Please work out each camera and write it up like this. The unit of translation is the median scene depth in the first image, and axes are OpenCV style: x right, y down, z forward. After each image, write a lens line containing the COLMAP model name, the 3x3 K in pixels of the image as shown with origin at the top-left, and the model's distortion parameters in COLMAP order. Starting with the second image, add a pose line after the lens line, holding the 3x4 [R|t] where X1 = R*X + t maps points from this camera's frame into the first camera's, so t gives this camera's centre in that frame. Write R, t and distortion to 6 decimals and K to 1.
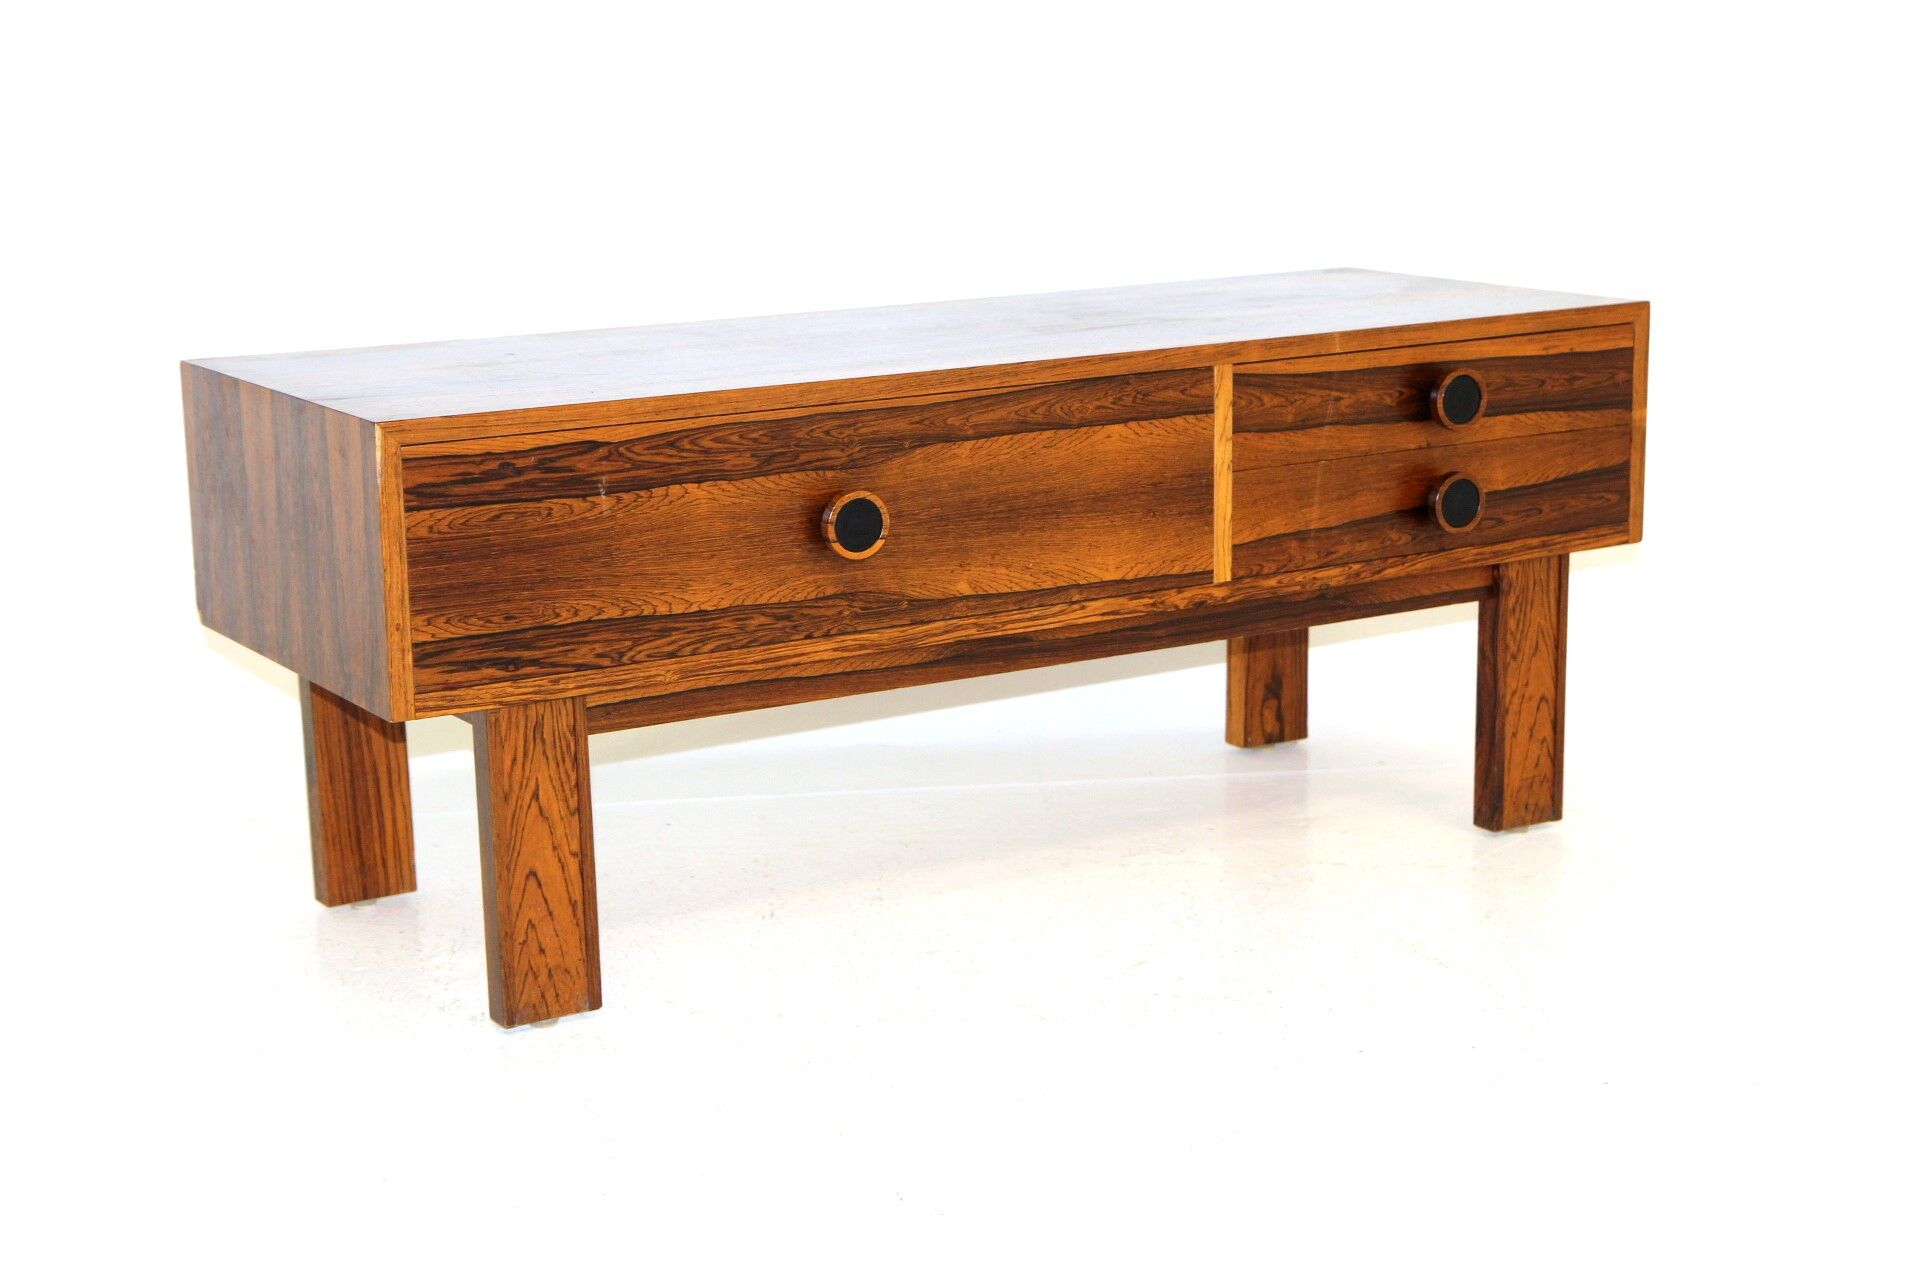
lens RADIAL K [[3232.5, 0, 961.1], [0, 3232.5, 637.3], [0, 0, 1]] dist [0.225035, 0.000000]
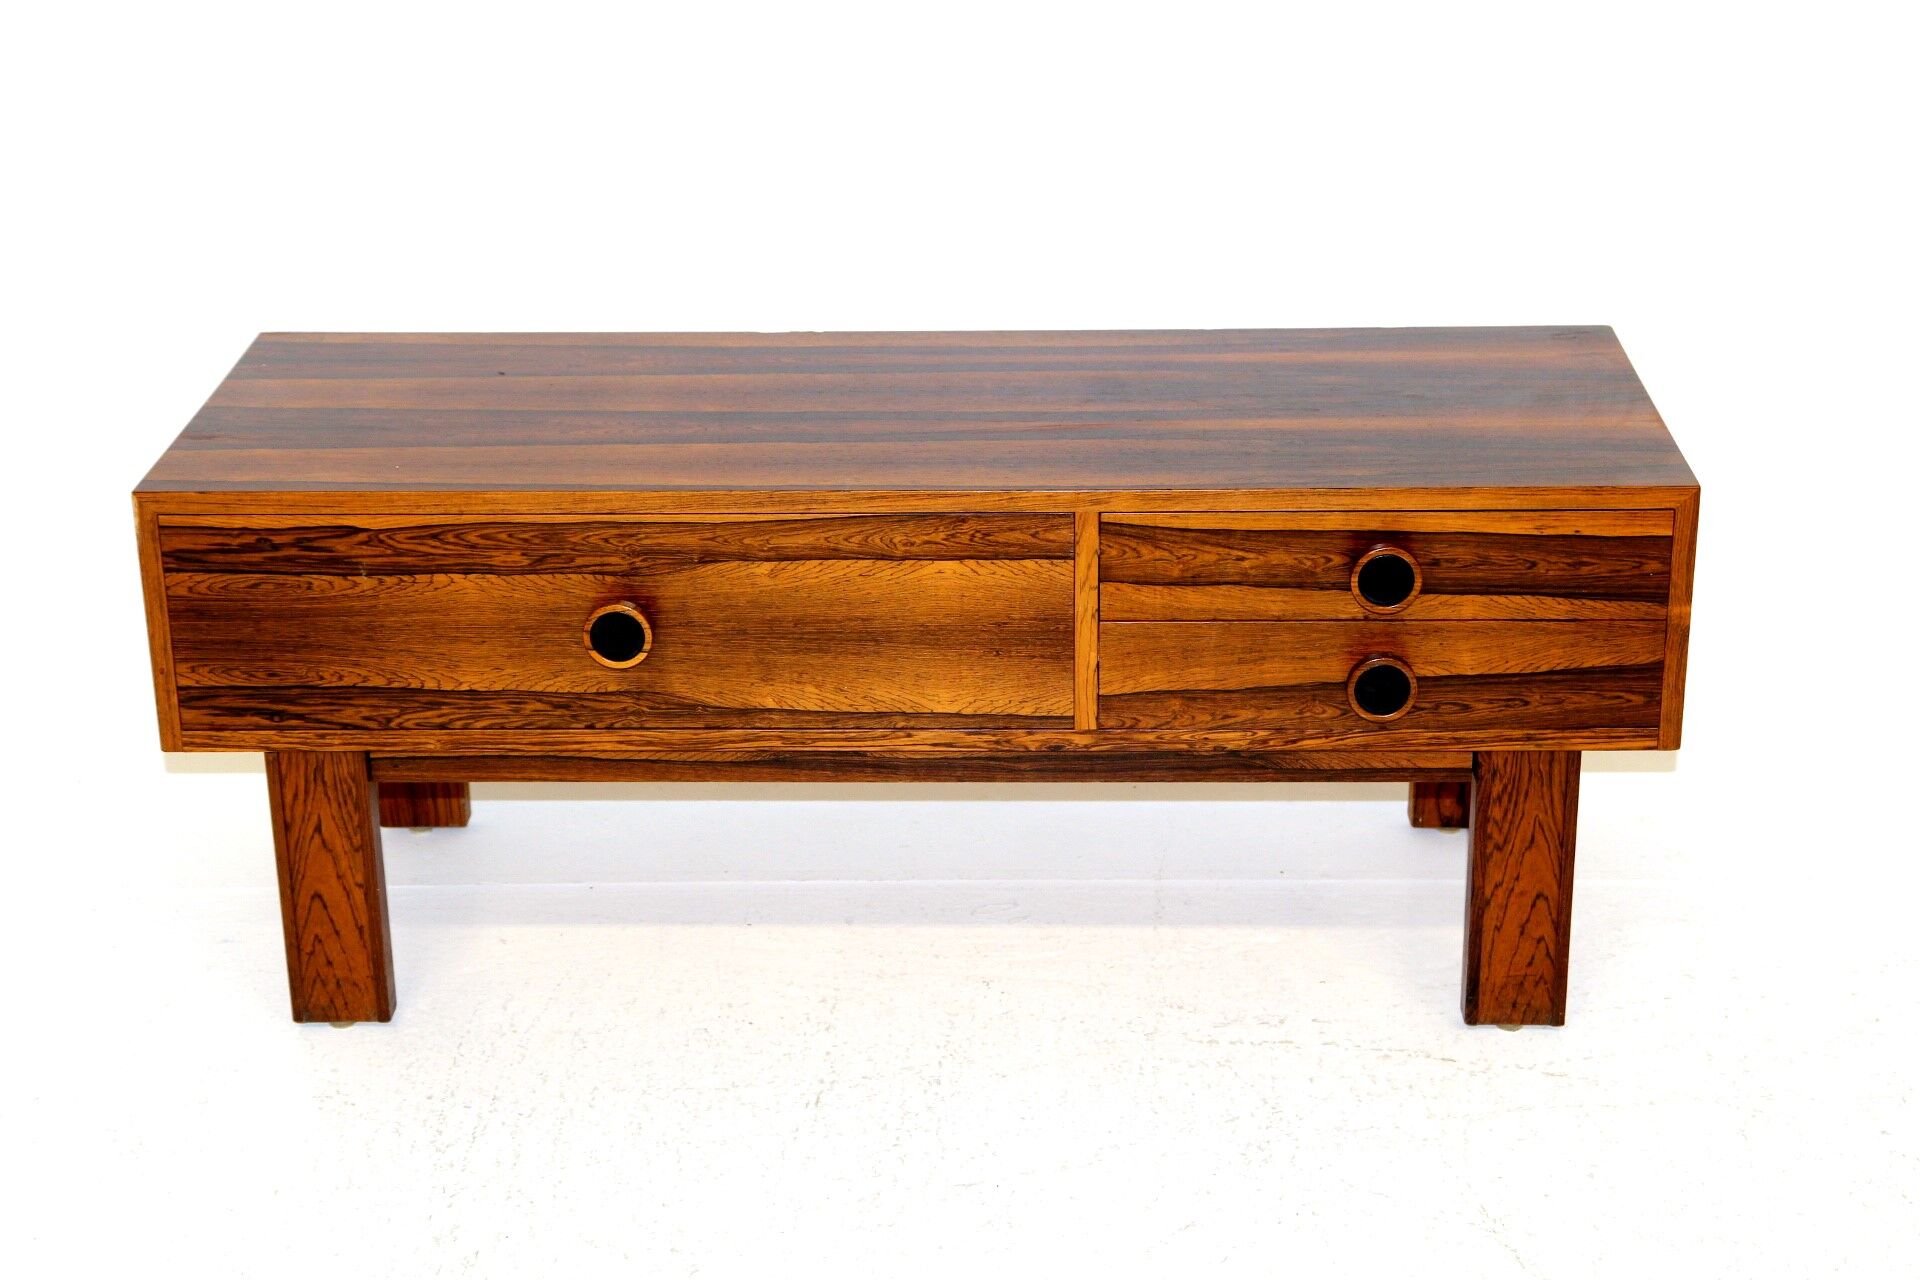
lens RADIAL K [[3232.5, 0, 961.0], [0, 3232.5, 640.1], [0, 0, 1]] dist [0.225035, 0.000000]
pose [[0.834410, 0.208705, -0.510100, 0.553932], [-0.111335, 0.970277, 0.214866, -0.253748], [0.539782, -0.122494, 0.832845, 0.207654]]
